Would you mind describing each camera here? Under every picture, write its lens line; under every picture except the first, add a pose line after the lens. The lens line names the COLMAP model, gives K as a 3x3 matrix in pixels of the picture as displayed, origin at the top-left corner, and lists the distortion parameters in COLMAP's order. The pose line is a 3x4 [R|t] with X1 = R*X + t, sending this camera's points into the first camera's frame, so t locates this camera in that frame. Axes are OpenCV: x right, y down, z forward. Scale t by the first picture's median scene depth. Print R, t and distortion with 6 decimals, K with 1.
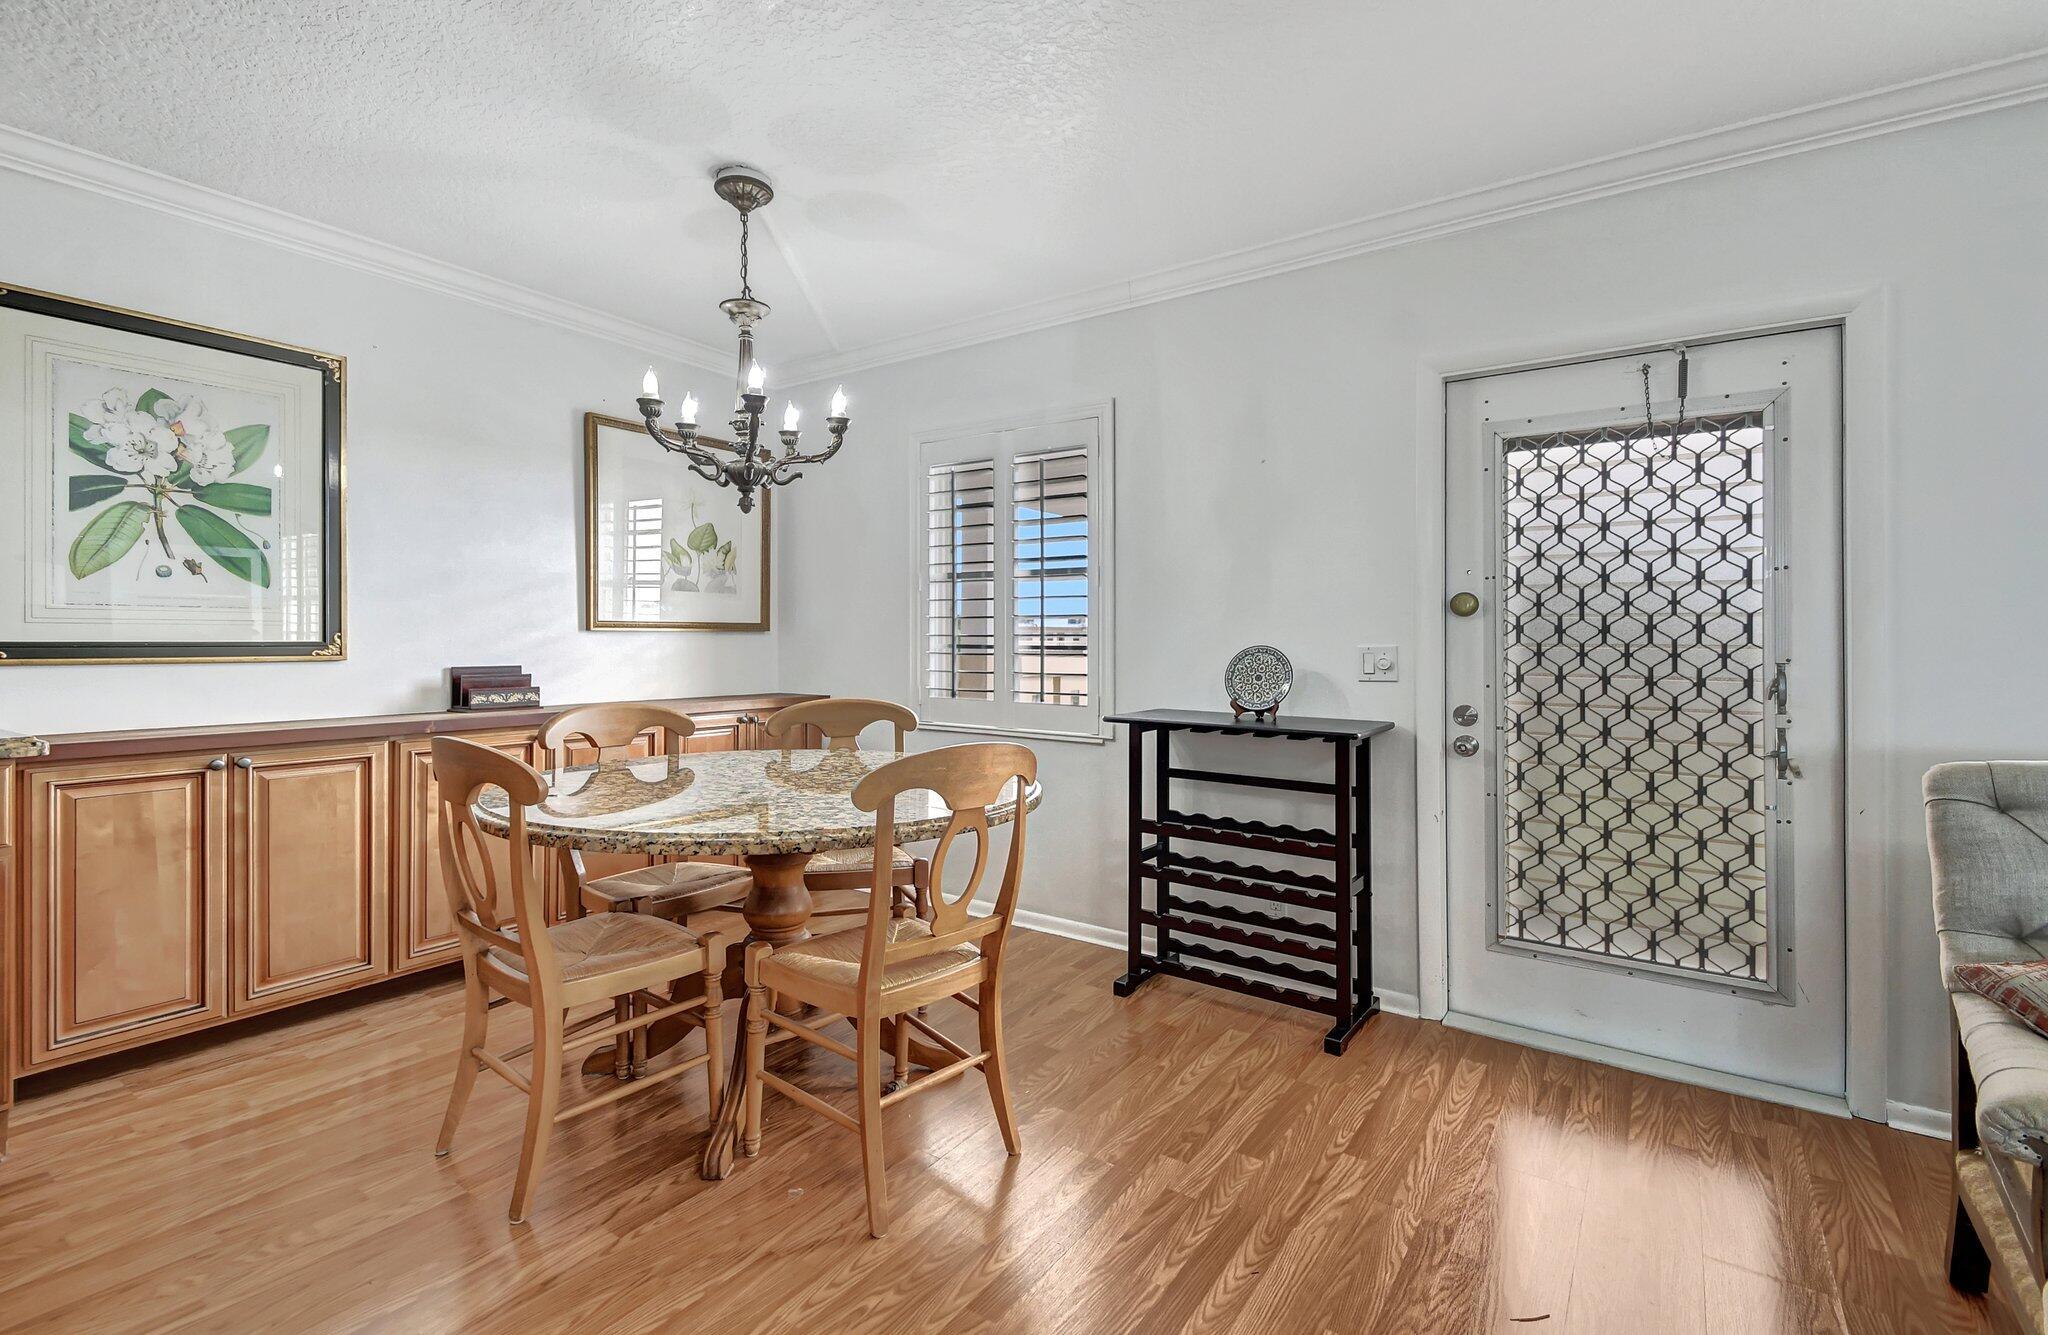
lens RADIAL K [[896.4, 0, 1034.9], [0, 896.4, 644.7], [0, 0, 1]] dist [0.049027, -0.020969]
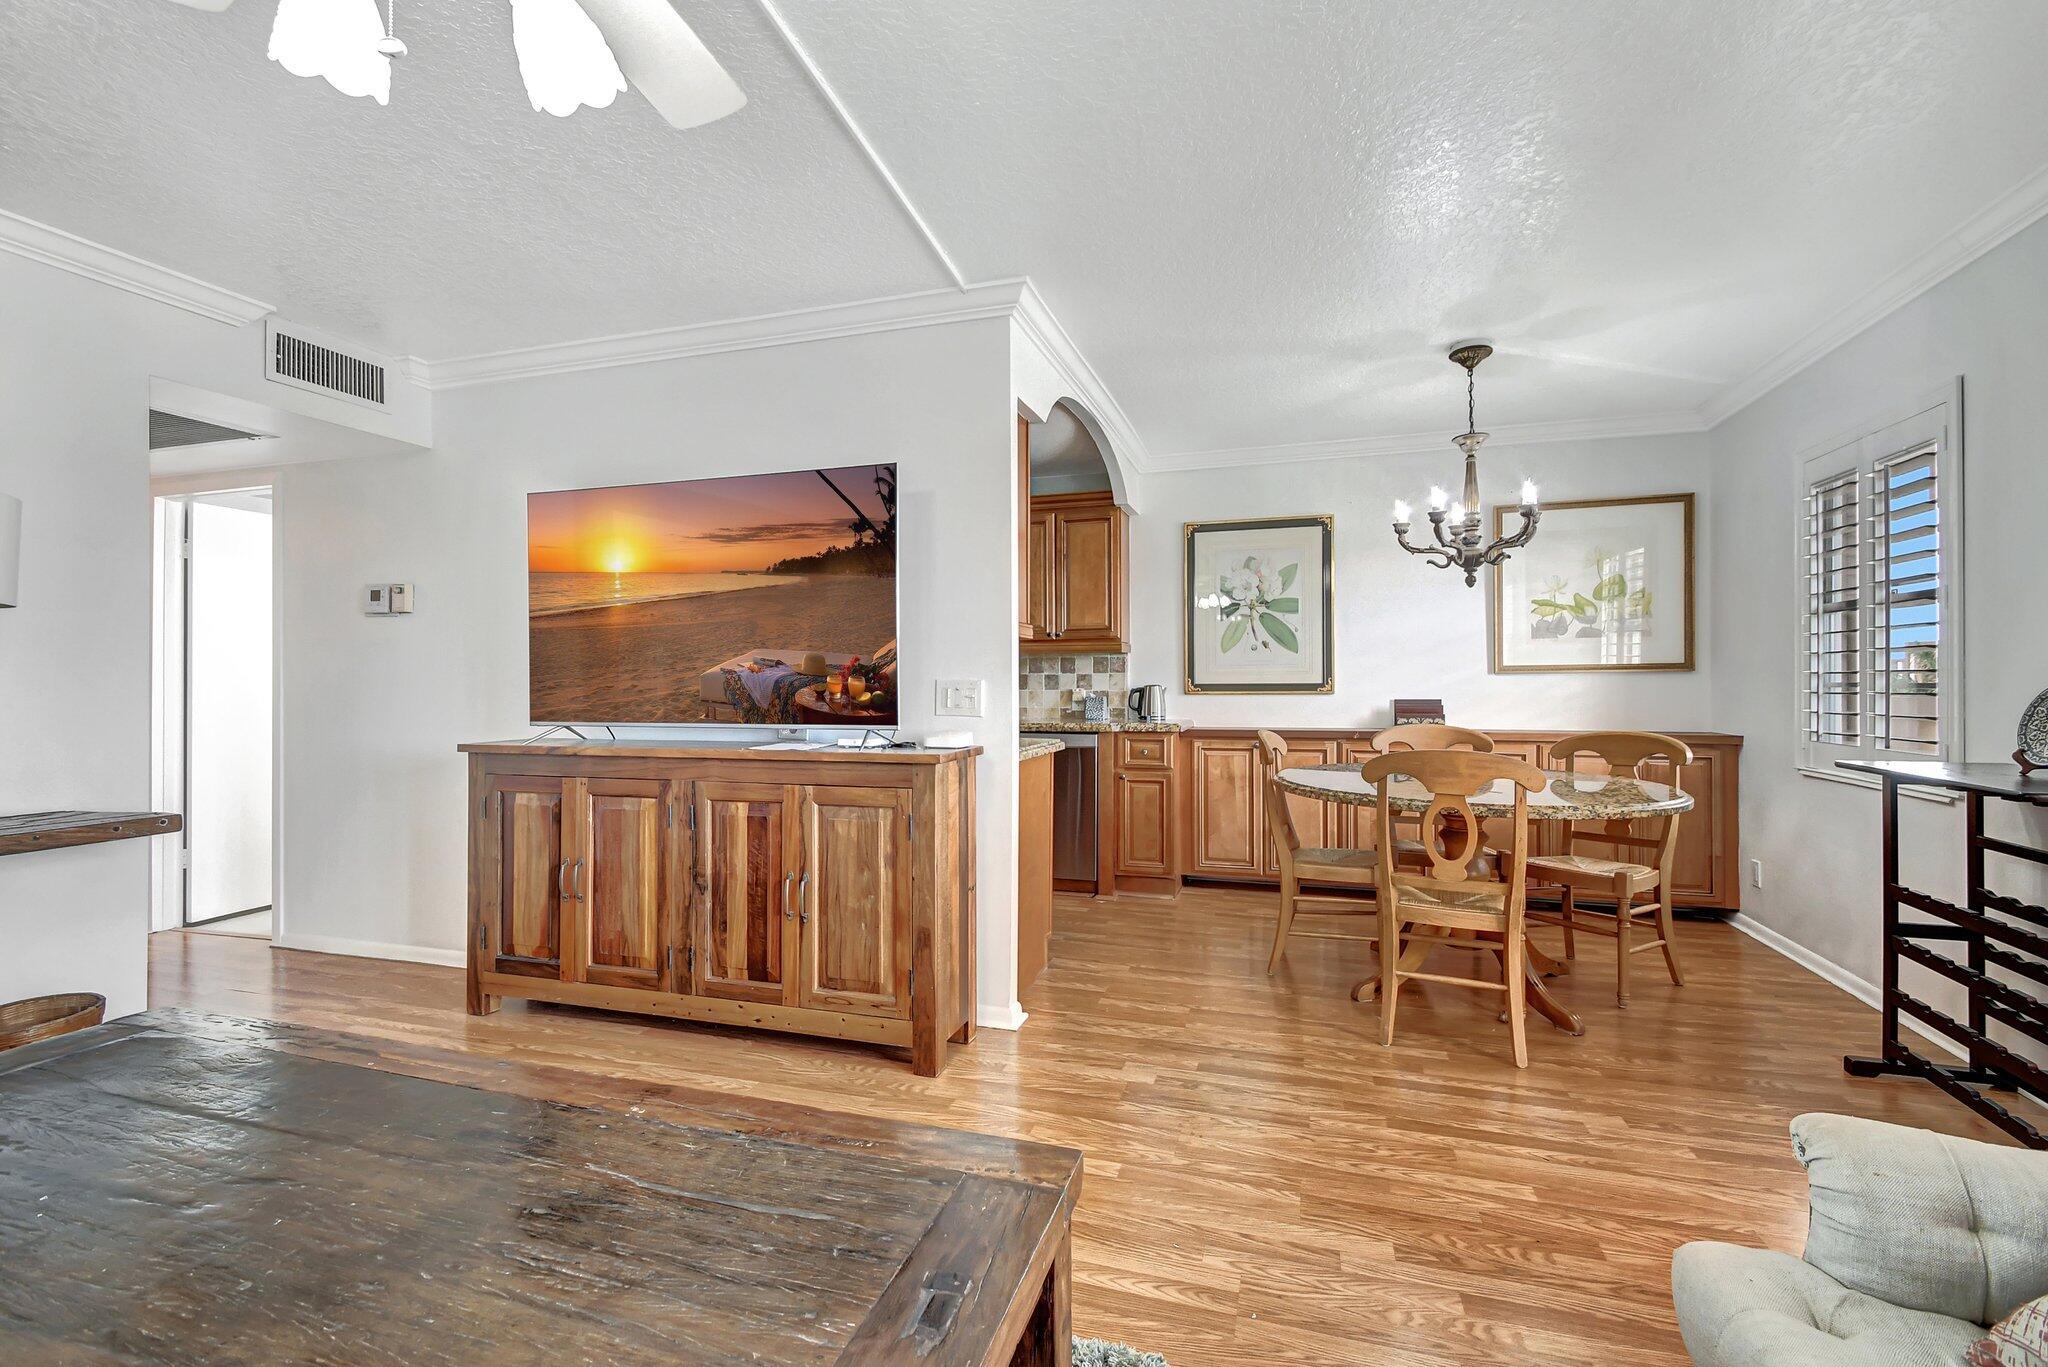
lens RADIAL K [[962.9, 0, 1020.1], [0, 962.9, 700.3], [0, 0, 1]] dist [0.035474, 0.000023]
pose [[0.294532, 0.012237, -0.955563, 0.882224], [0.000896, 0.999914, 0.013081, 0.005572], [0.955641, -0.004709, 0.294496, -0.087312]]
